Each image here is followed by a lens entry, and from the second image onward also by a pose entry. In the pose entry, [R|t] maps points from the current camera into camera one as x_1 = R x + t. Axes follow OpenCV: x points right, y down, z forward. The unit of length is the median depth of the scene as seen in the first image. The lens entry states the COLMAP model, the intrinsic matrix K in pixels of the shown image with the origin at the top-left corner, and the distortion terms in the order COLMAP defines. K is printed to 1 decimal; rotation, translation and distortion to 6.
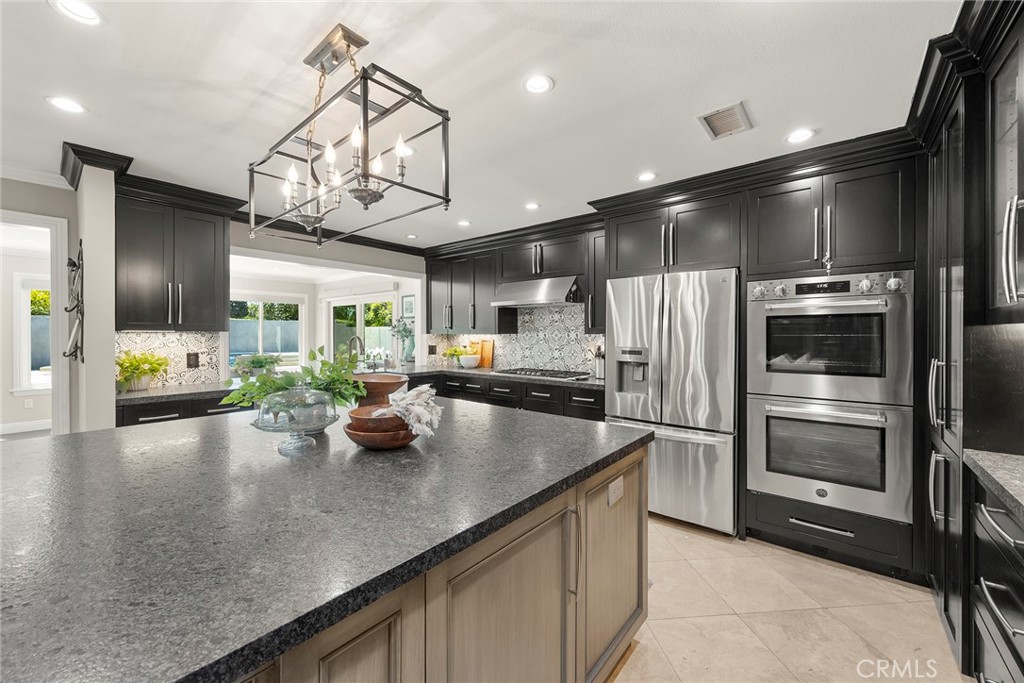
lens RADIAL K [[399.1, 0, 511.6], [0, 399.1, 329.2], [0, 0, 1]] dist [-0.000121, -0.000262]
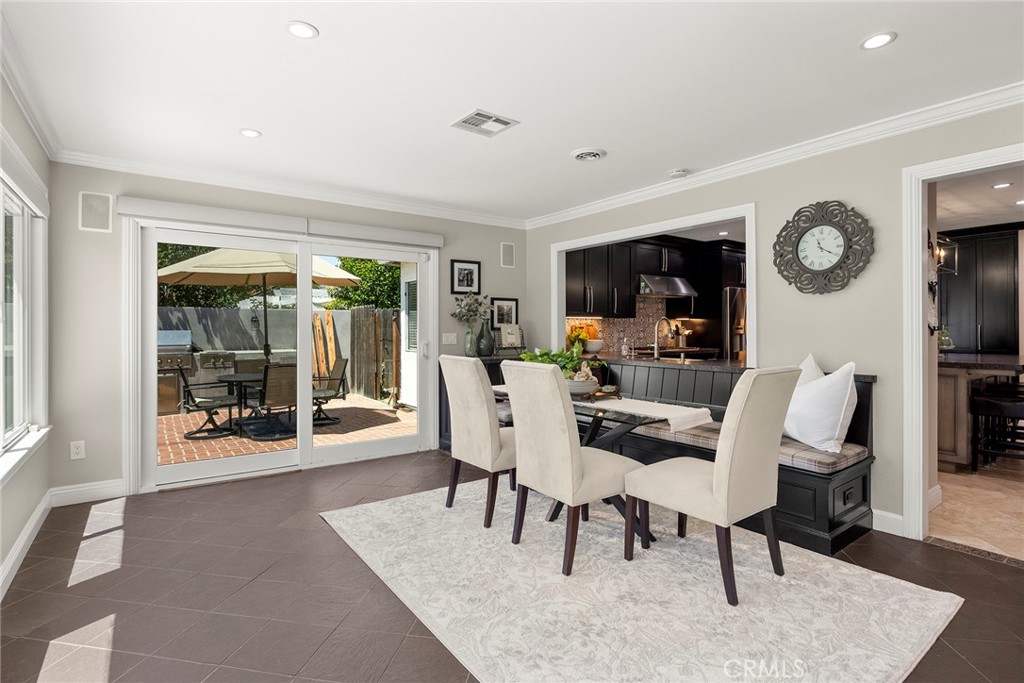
lens RADIAL K [[502.3, 0, 513.7], [0, 502.3, 325.4], [0, 0, 1]] dist [0.001742, 0.000537]
pose [[0.236162, -0.002317, 0.971711, -1.814606], [-0.012283, 0.999910, 0.005370, 0.034291], [-0.971636, -0.013204, 0.236112, 1.207354]]
